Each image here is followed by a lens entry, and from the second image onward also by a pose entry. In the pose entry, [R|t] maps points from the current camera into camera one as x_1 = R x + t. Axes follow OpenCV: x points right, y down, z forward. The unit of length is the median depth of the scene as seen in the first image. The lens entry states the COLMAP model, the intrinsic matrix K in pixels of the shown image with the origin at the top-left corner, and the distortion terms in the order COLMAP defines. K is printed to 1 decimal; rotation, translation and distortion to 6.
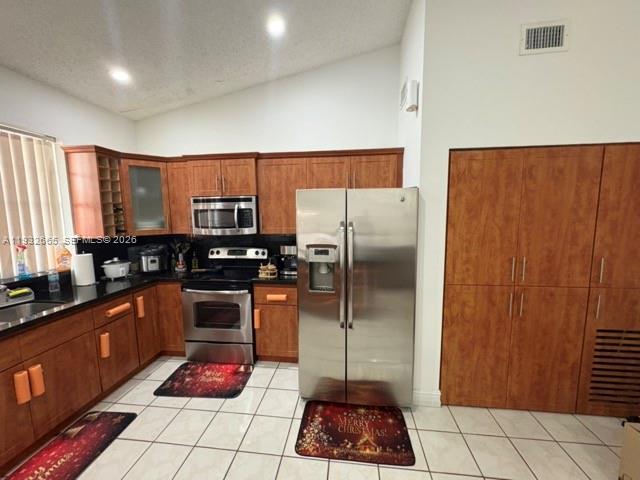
lens RADIAL K [[256.5, 0, 318.4], [0, 256.5, 238.8], [0, 0, 1]] dist [0.003312, 0.000728]
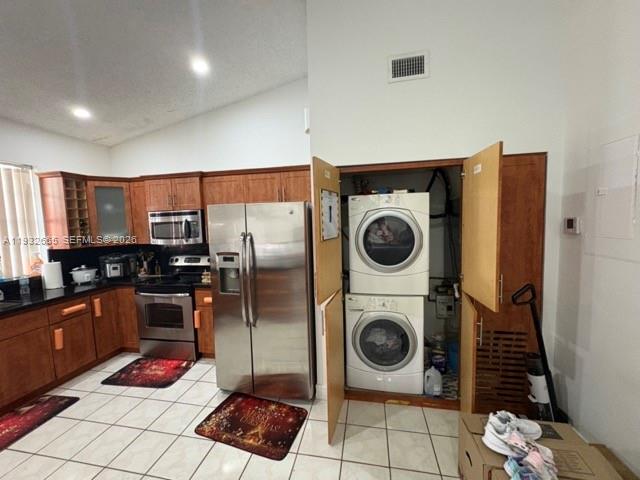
lens RADIAL K [[256.5, 0, 316.9], [0, 256.5, 239.3], [0, 0, 1]] dist [0.003312, 0.000728]
pose [[0.996937, -0.012744, -0.077161, 0.422630], [0.010555, 0.999532, -0.028716, 0.000685], [0.077491, 0.027813, 0.996605, -0.097670]]
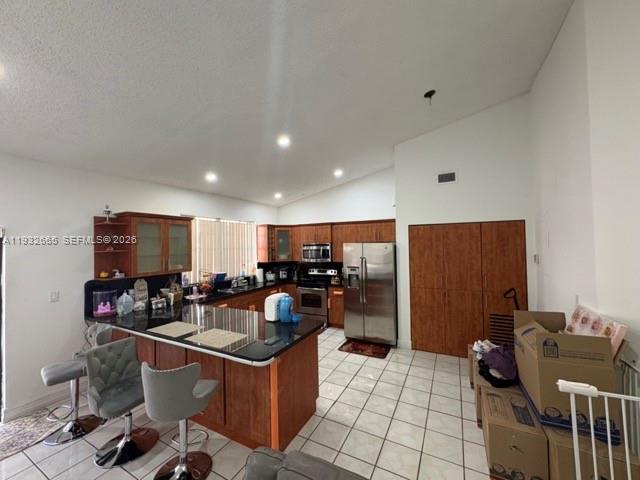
lens RADIAL K [[256.5, 0, 317.3], [0, 256.5, 239.7], [0, 0, 1]] dist [0.003312, 0.000728]
pose [[0.931001, -0.011167, -0.364845, 0.480113], [-0.030612, 0.993622, -0.108529, 0.036777], [0.363730, 0.112209, 0.924722, -1.109465]]
